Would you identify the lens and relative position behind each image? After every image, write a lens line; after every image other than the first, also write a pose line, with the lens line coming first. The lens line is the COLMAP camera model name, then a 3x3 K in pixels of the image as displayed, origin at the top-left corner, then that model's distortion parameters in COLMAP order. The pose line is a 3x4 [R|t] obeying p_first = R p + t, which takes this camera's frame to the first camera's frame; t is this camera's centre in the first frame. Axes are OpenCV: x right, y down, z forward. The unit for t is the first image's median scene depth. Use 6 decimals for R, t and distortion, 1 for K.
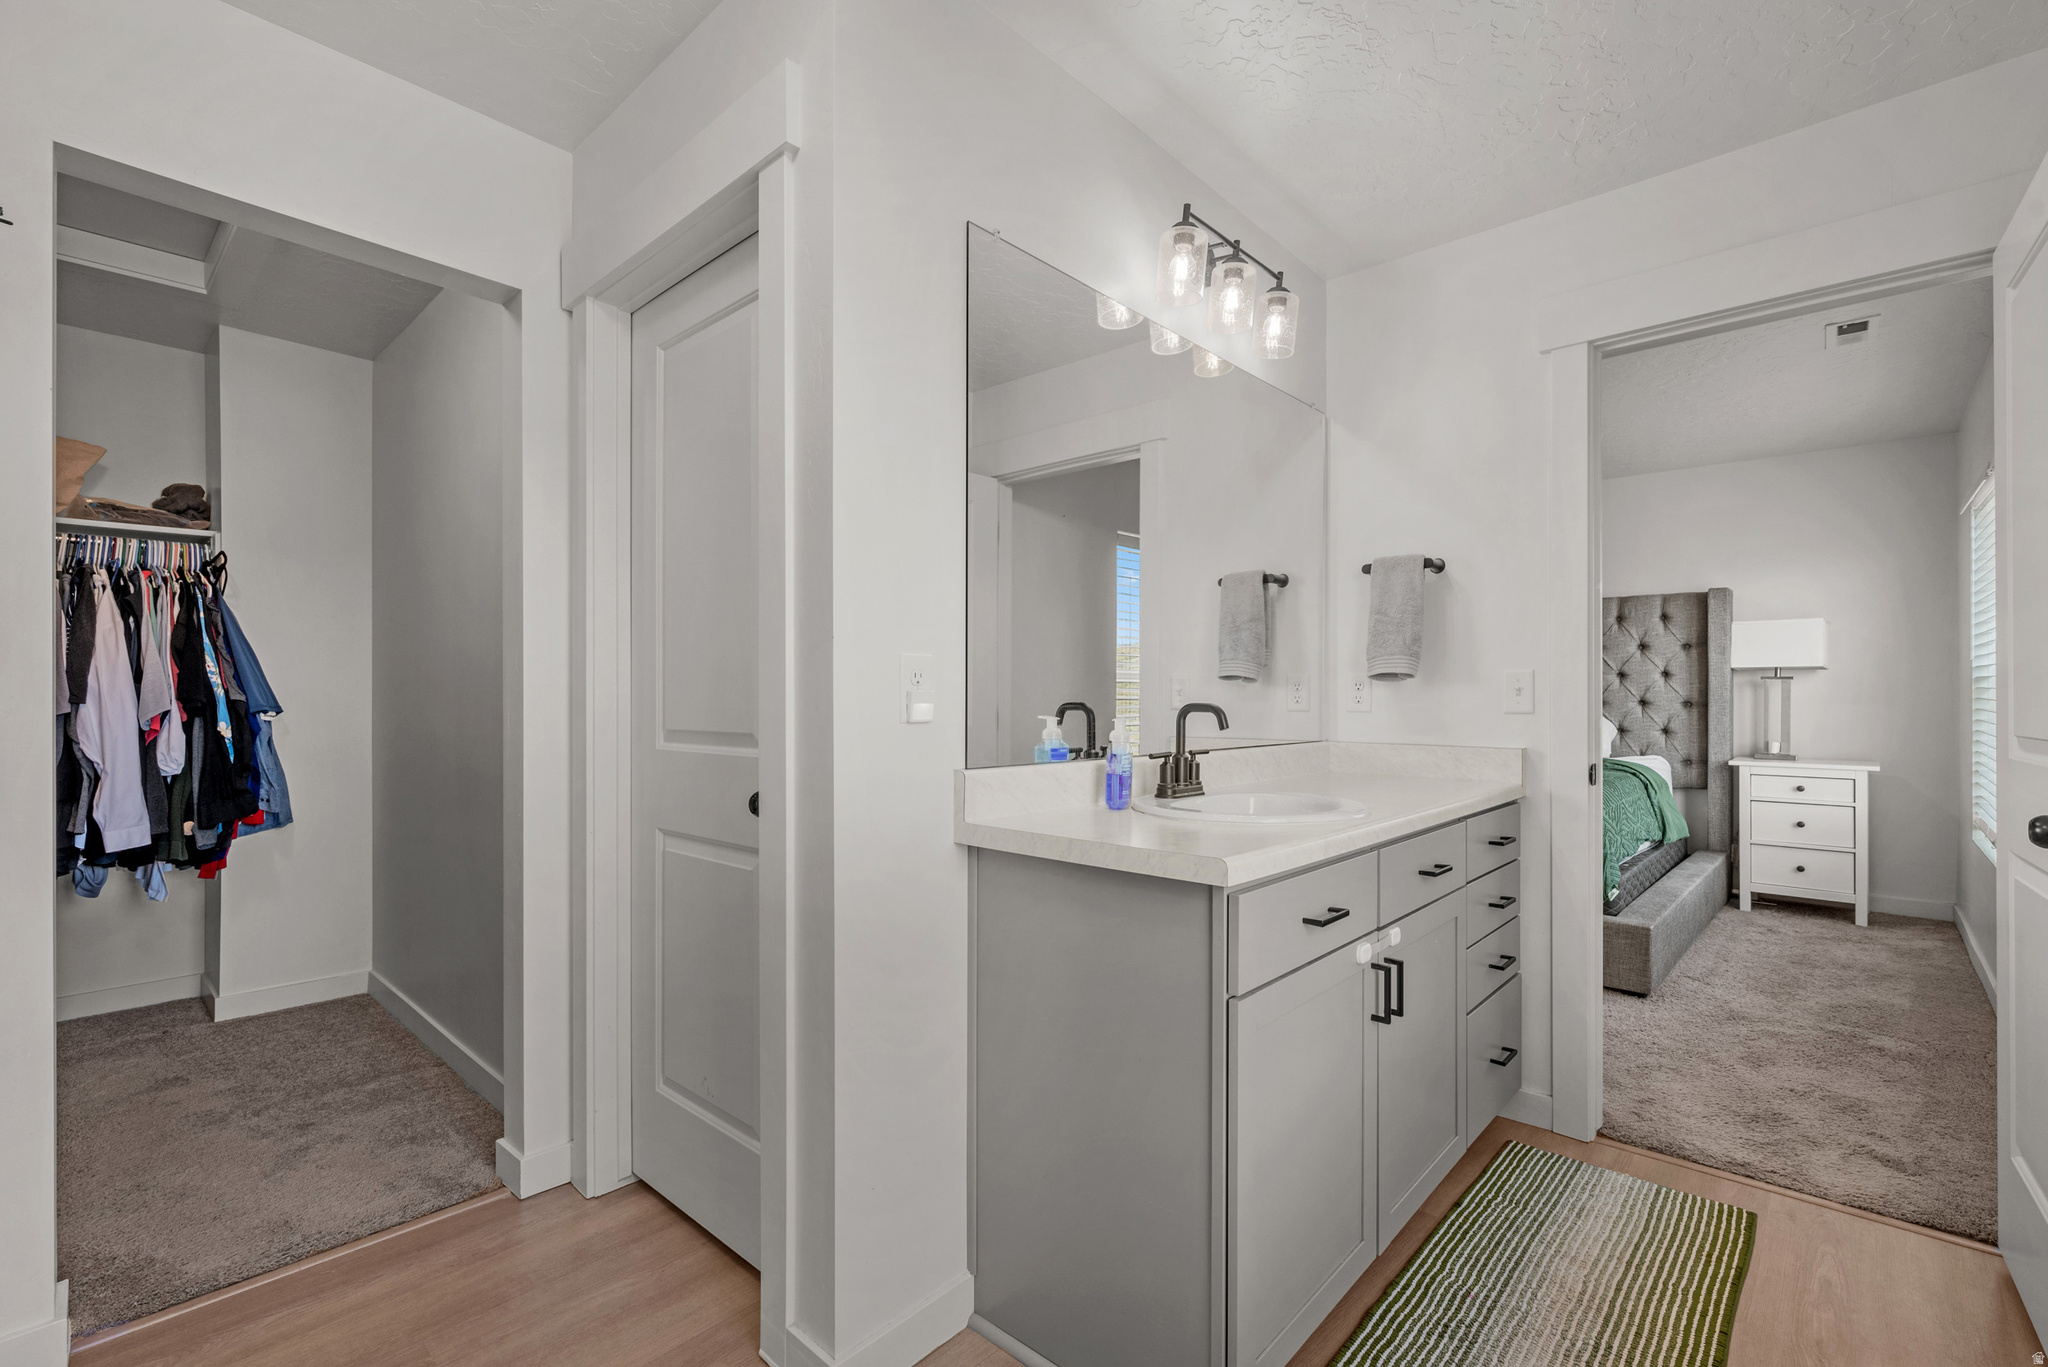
lens RADIAL K [[907.4, 0, 1024.0], [0, 907.4, 683.5], [0, 0, 1]] dist [-0.002295, -0.000322]
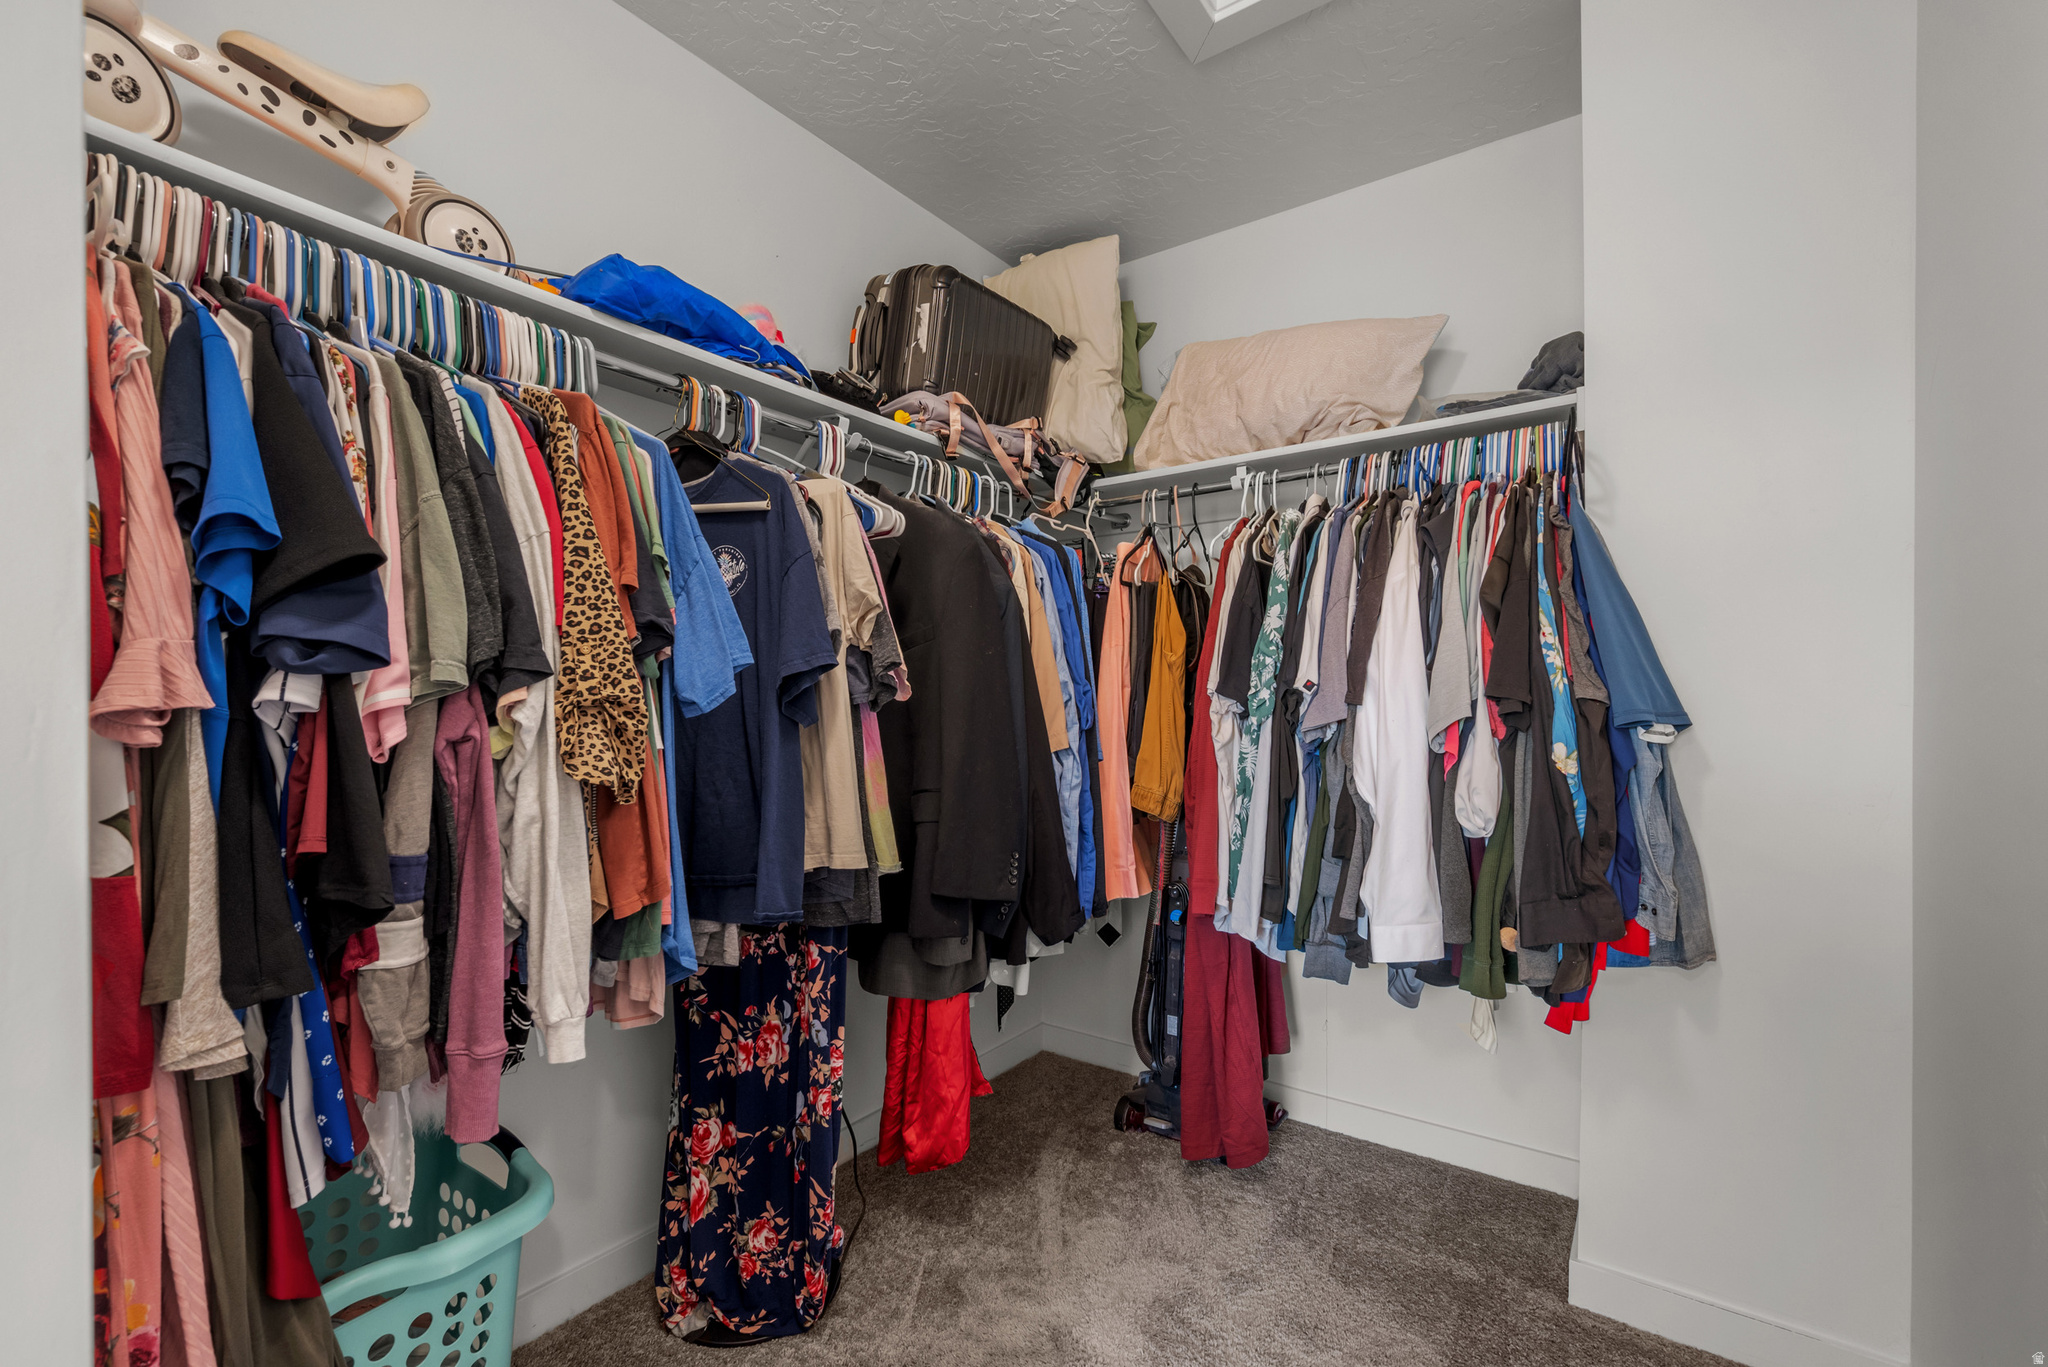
lens RADIAL K [[875.1, 0, 1024.0], [0, 875.1, 719.0], [0, 0, 1]] dist [0.000079, -0.000032]
pose [[0.116073, 0.014852, -0.993130, -0.439175], [0.010421, 0.999815, 0.016170, 0.018160], [0.993186, -0.012227, 0.115897, 0.648288]]
